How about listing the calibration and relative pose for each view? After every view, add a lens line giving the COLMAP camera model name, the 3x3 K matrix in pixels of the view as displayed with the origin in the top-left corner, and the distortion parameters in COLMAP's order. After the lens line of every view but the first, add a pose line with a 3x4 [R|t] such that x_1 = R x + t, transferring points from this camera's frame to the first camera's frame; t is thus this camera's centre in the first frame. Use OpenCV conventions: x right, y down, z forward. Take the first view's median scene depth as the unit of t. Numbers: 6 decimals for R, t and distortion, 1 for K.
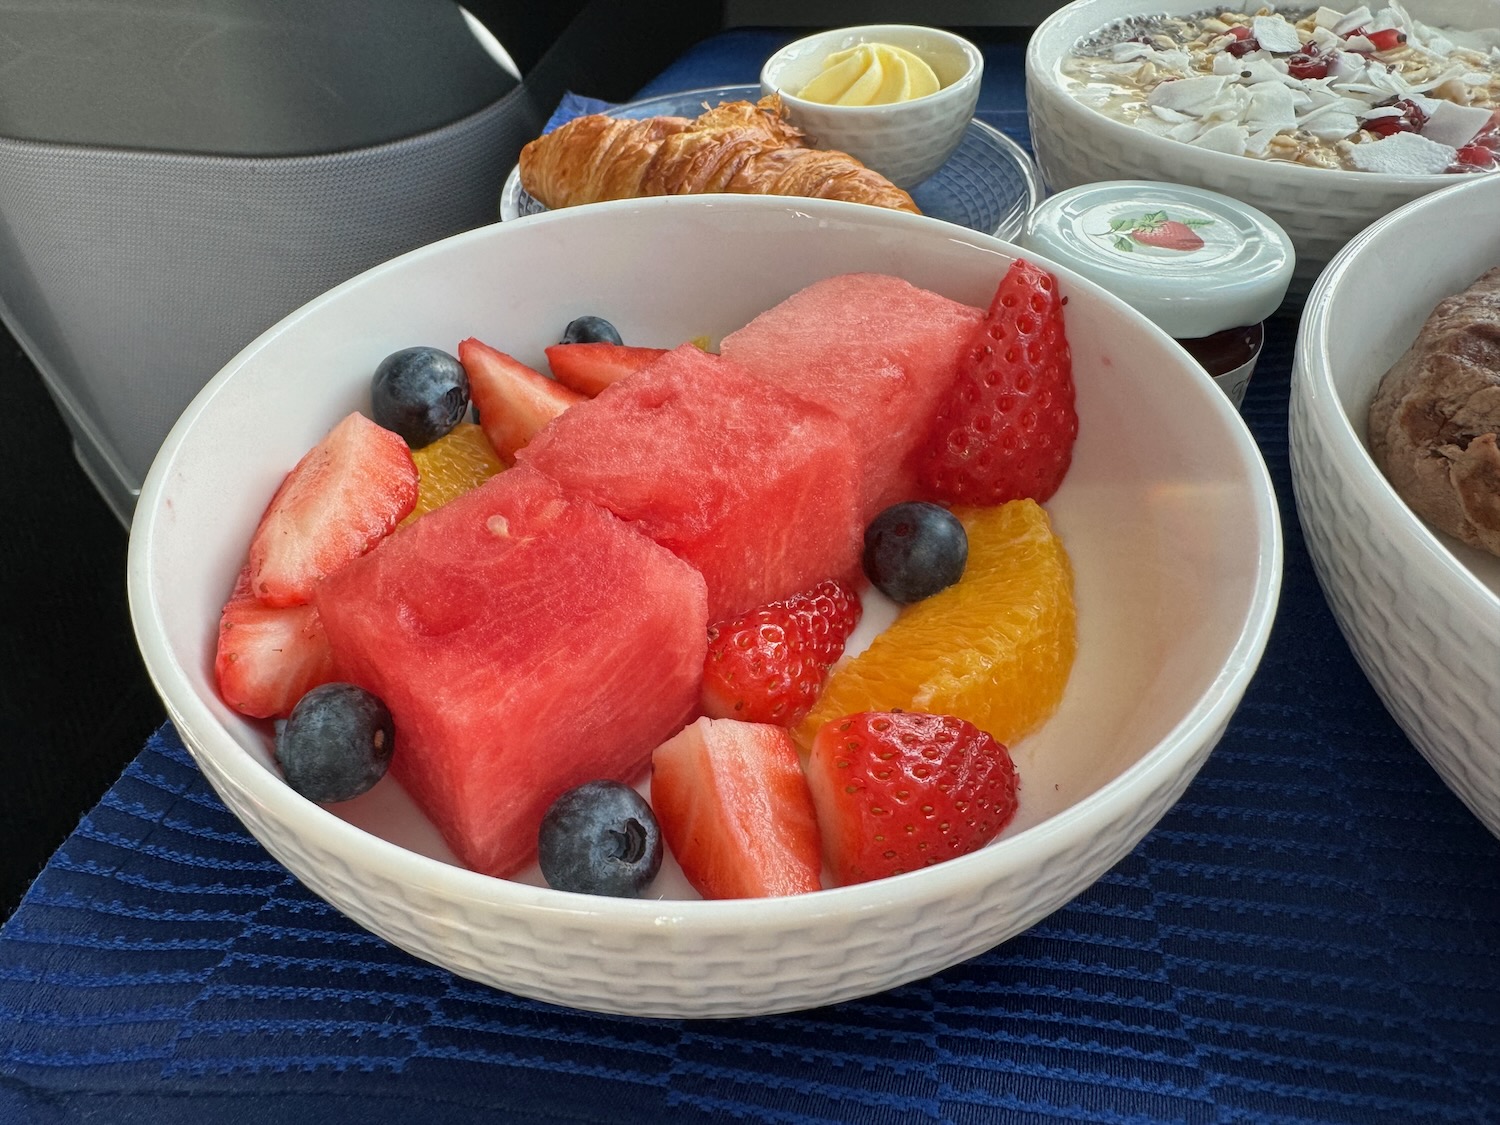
lens RADIAL K [[1073.3, 0, 671.3], [0, 1073.3, 564.3], [0, 0, 1]] dist [-0.012515, 0.011572]
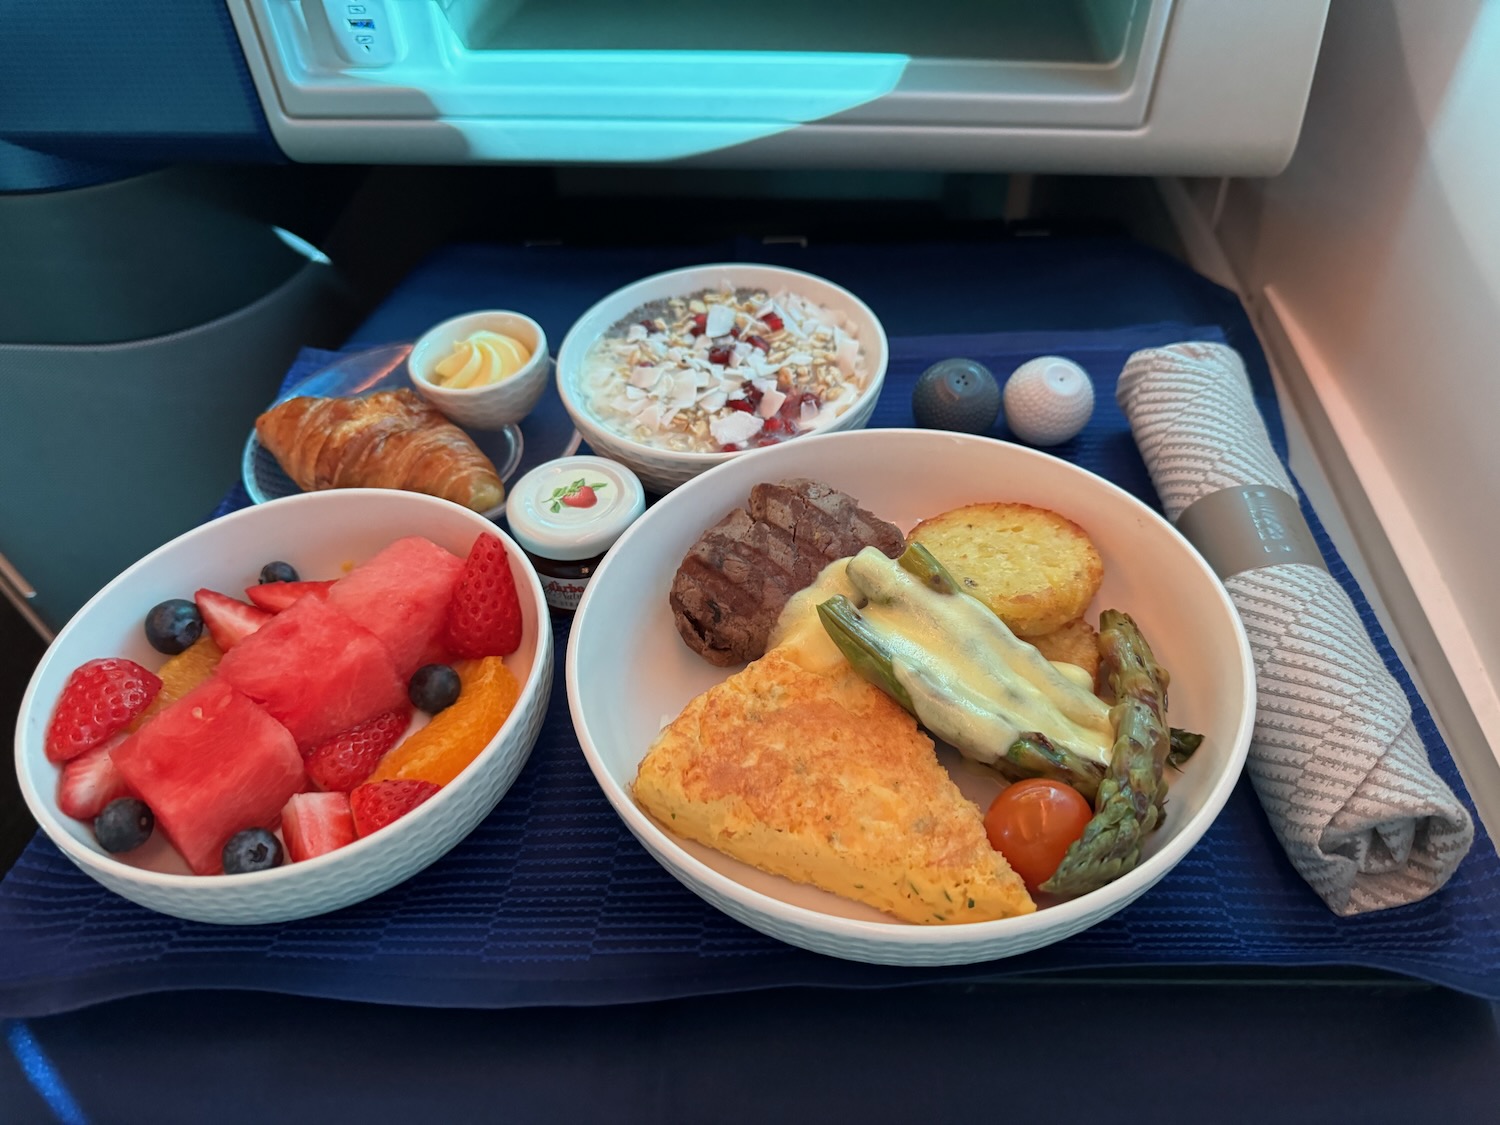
lens RADIAL K [[1080.3, 0, 754.8], [0, 1080.3, 564.5], [0, 0, 1]] dist [0.158885, -0.385938]
pose [[0.989267, -0.096561, 0.109666, 0.627837], [0.094245, 0.995206, 0.026114, -0.245056], [-0.111662, -0.015498, 0.993625, -1.106328]]
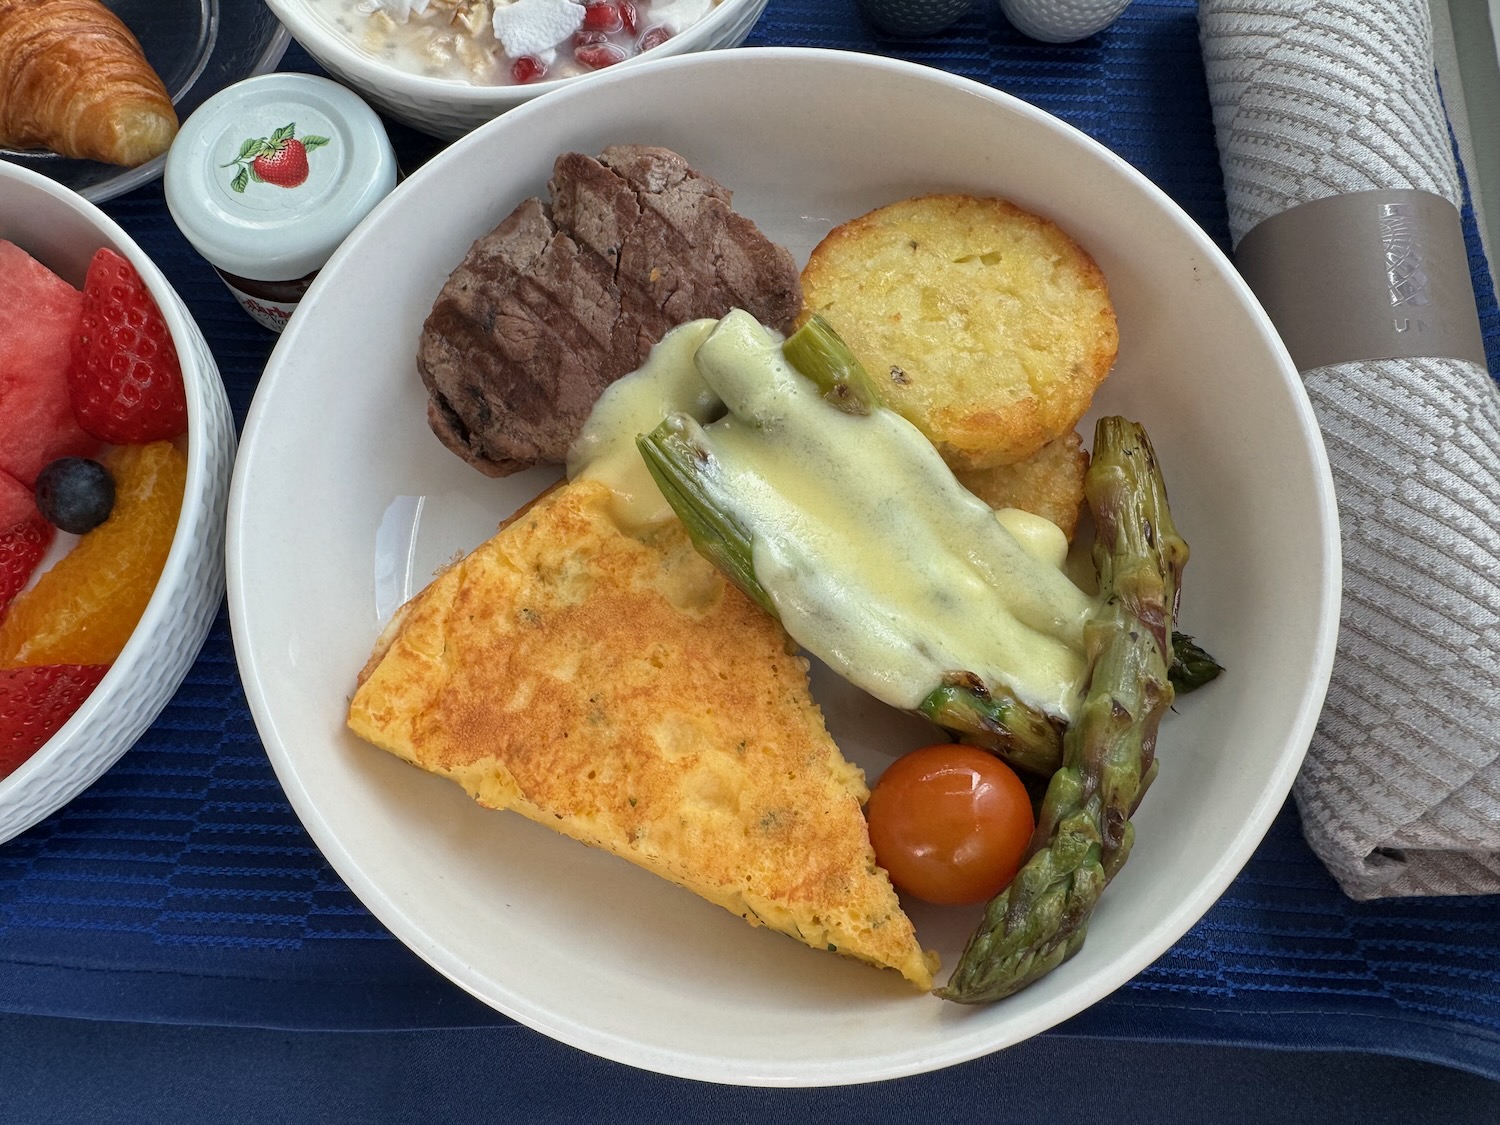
lens RADIAL K [[1073.3, 0, 671.3], [0, 1073.3, 564.3], [0, 0, 1]] dist [-0.012515, 0.011572]
pose [[0.992450, -0.112289, 0.049346, 0.902552], [0.073847, 0.868268, 0.490568, -0.545640], [-0.097931, -0.483220, 0.870005, -0.275913]]
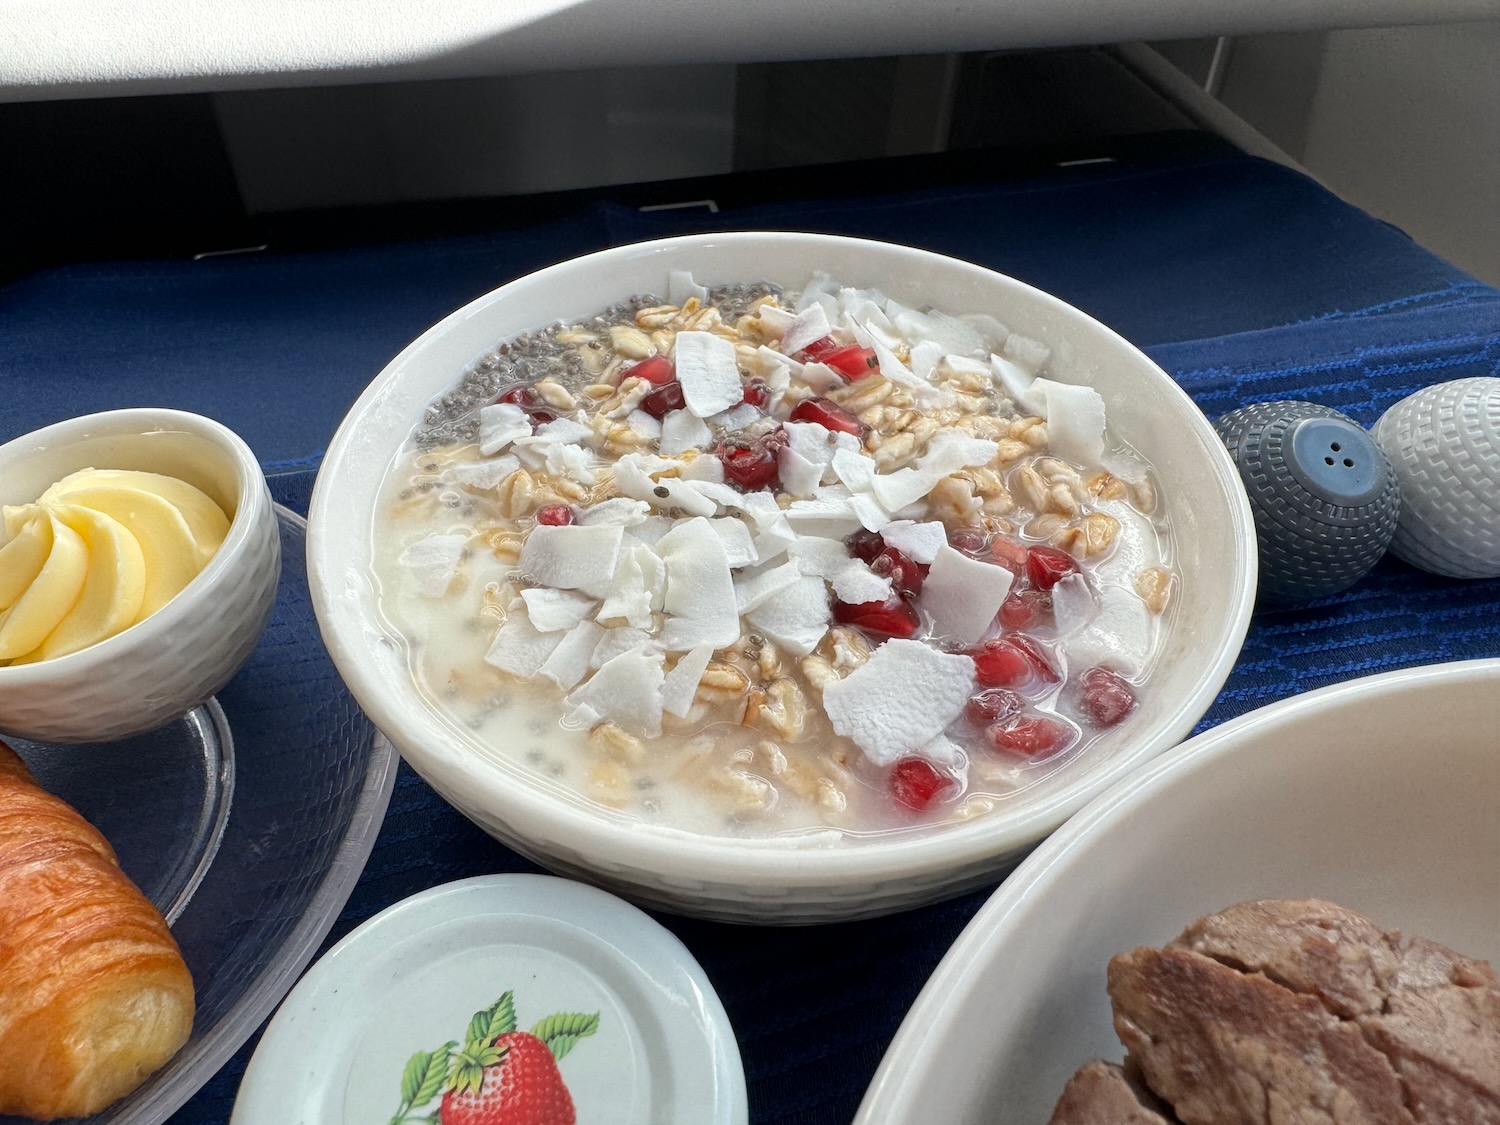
lens RADIAL K [[1073.3, 0, 671.3], [0, 1073.3, 564.3], [0, 0, 1]] dist [-0.012515, 0.011572]
pose [[0.937102, -0.228206, 0.264125, 0.540208], [0.224152, 0.973477, 0.045813, -0.652658], [-0.267574, 0.016273, 0.963400, 0.581369]]
